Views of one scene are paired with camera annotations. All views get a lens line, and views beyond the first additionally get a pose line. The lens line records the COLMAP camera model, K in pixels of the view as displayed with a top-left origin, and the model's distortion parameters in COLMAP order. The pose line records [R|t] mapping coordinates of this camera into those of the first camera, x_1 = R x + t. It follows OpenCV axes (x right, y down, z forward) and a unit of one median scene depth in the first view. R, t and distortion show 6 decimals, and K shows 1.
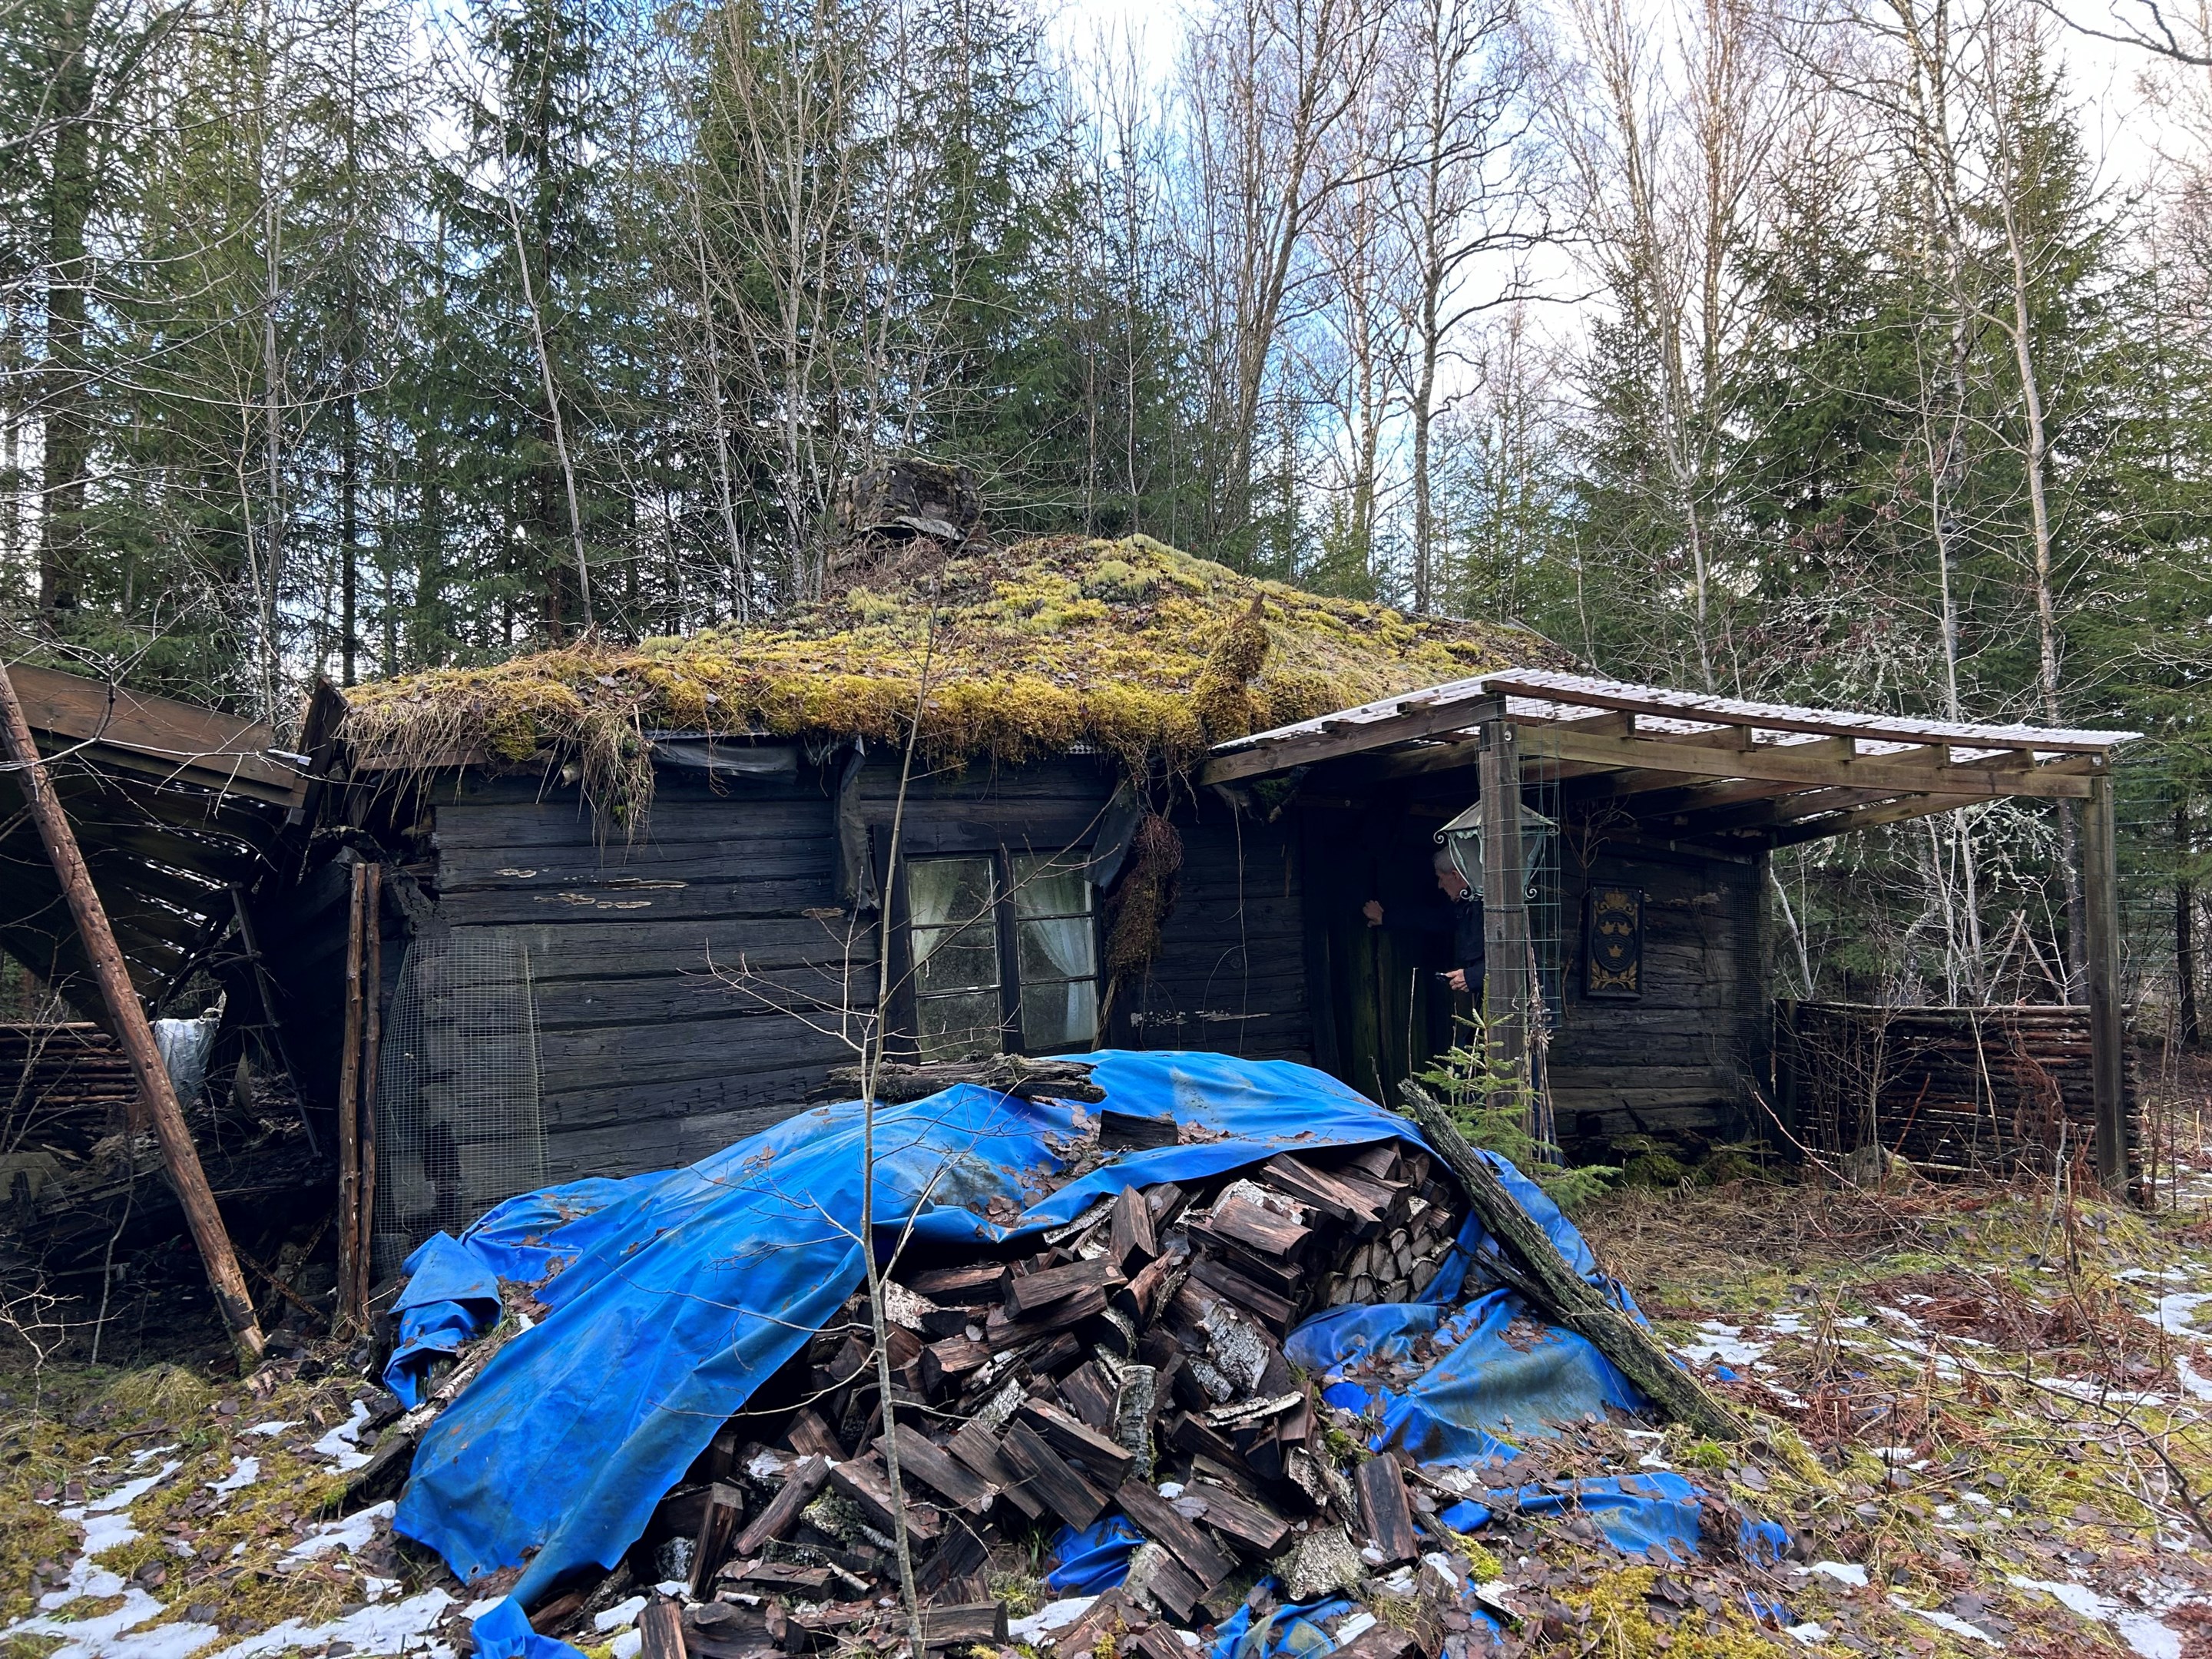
lens RADIAL K [[1602.3, 0, 1106.0], [0, 1602.3, 829.5], [0, 0, 1]] dist [0.004677, 0.003285]
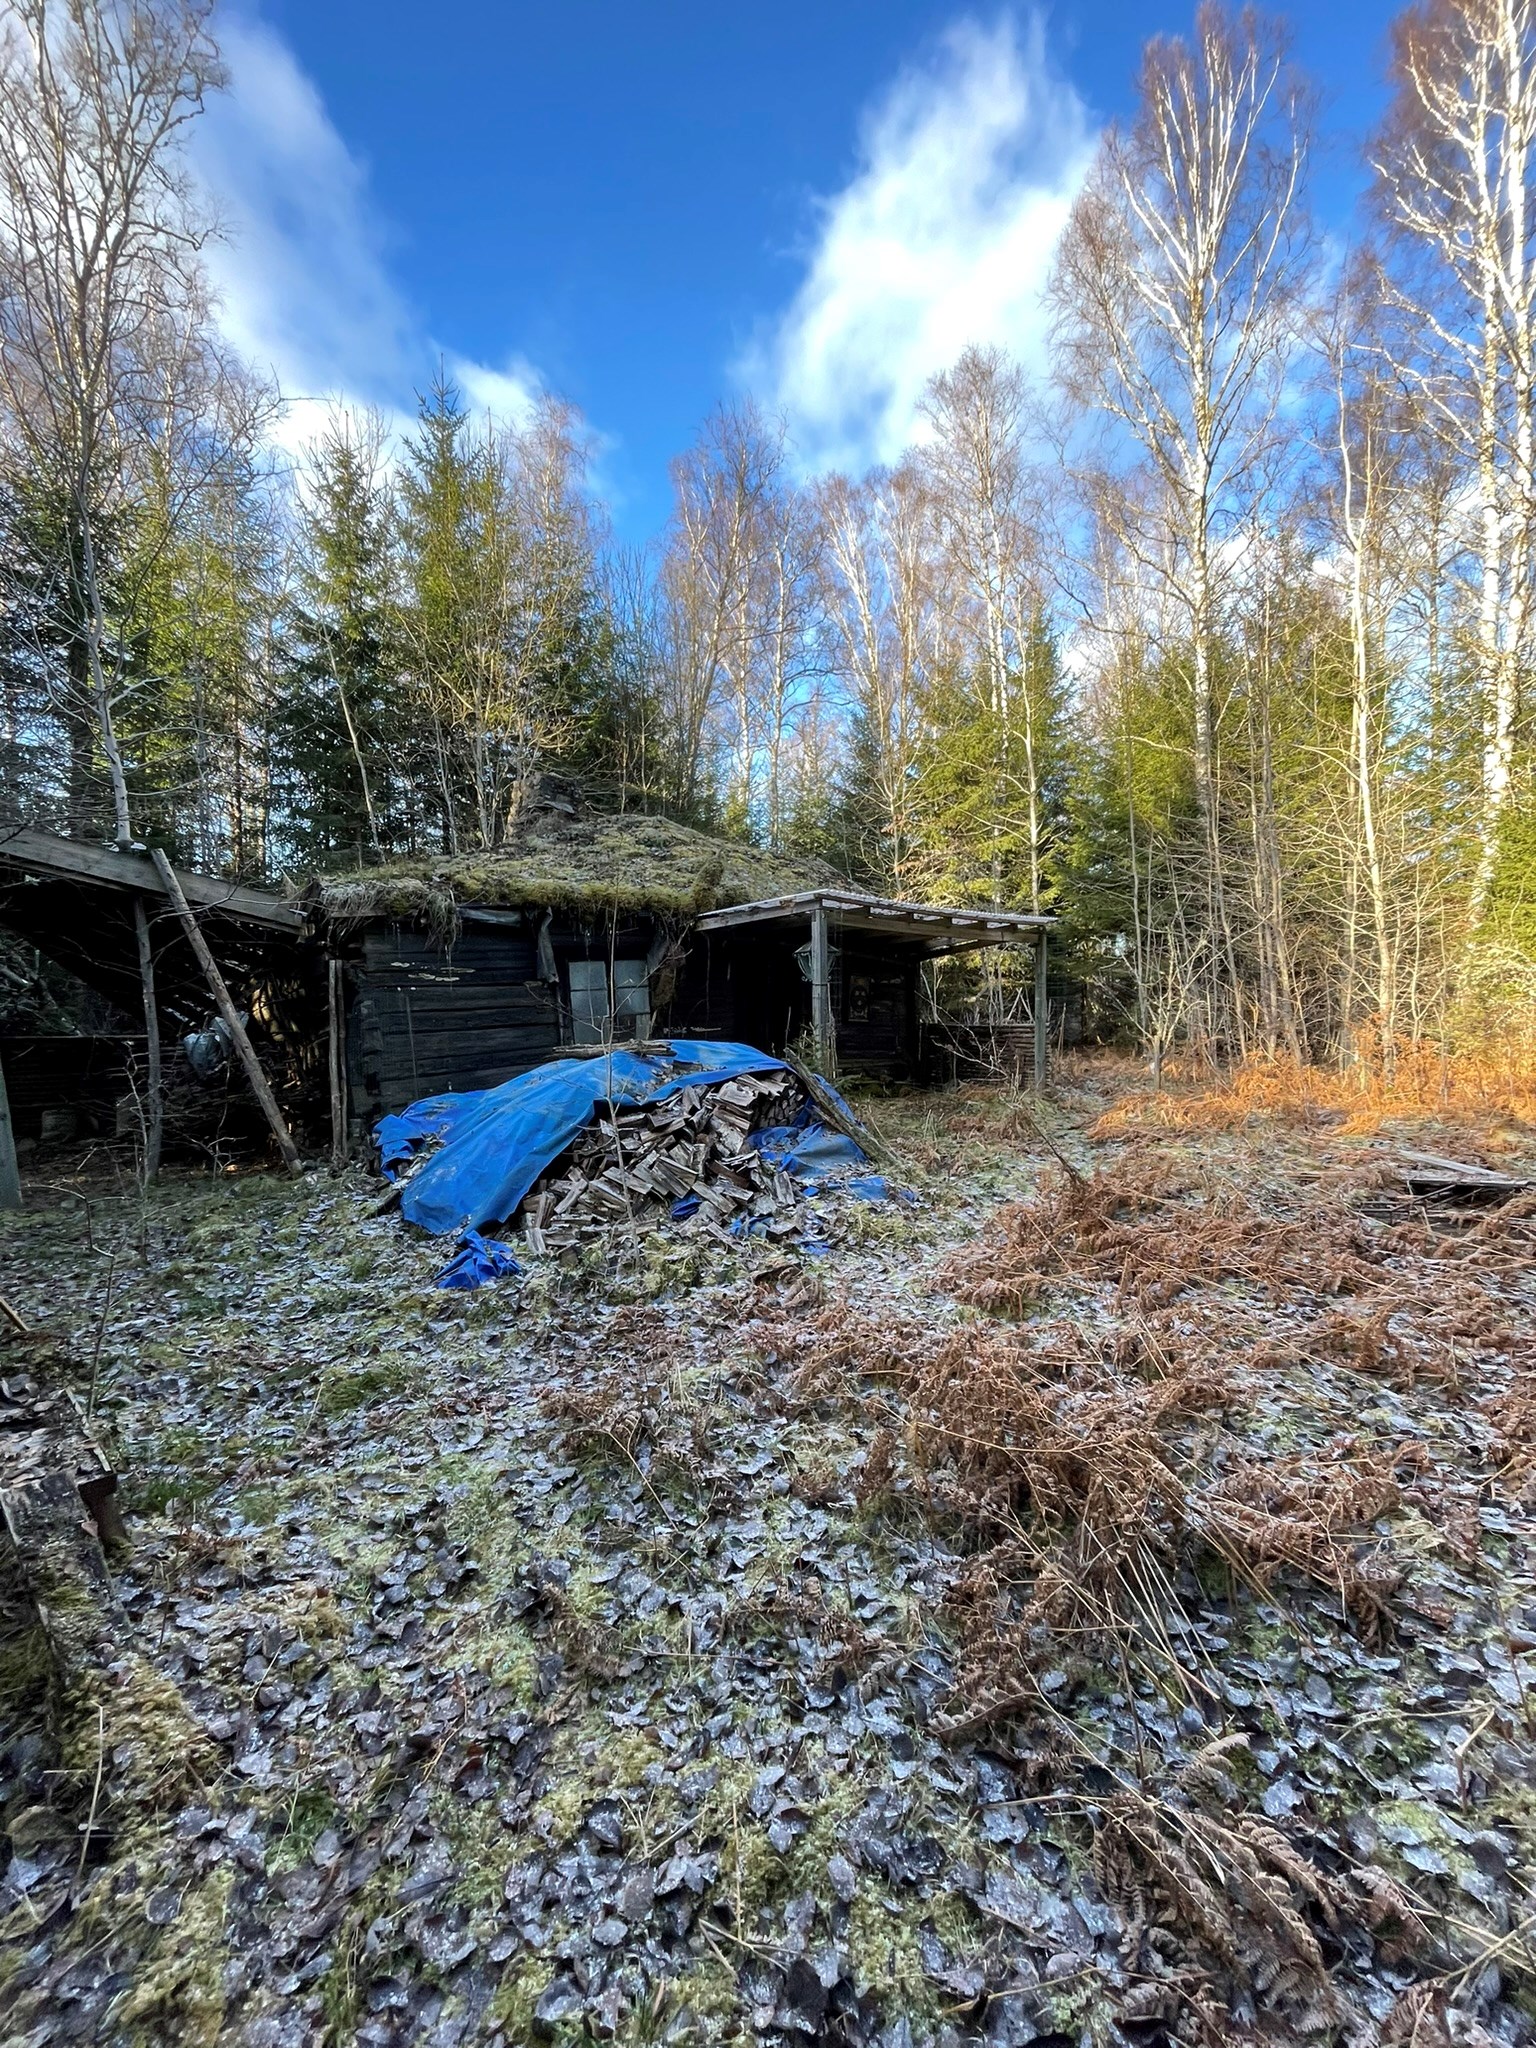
lens RADIAL K [[830.9, 0, 768.0], [0, 830.9, 1024.0], [0, 0, 1]] dist [-0.070427, 0.000053]
pose [[0.978202, -0.000970, 0.207655, -0.104844], [-0.018867, 0.995438, 0.093526, -0.007945], [-0.206798, -0.095405, 0.973721, -0.268159]]
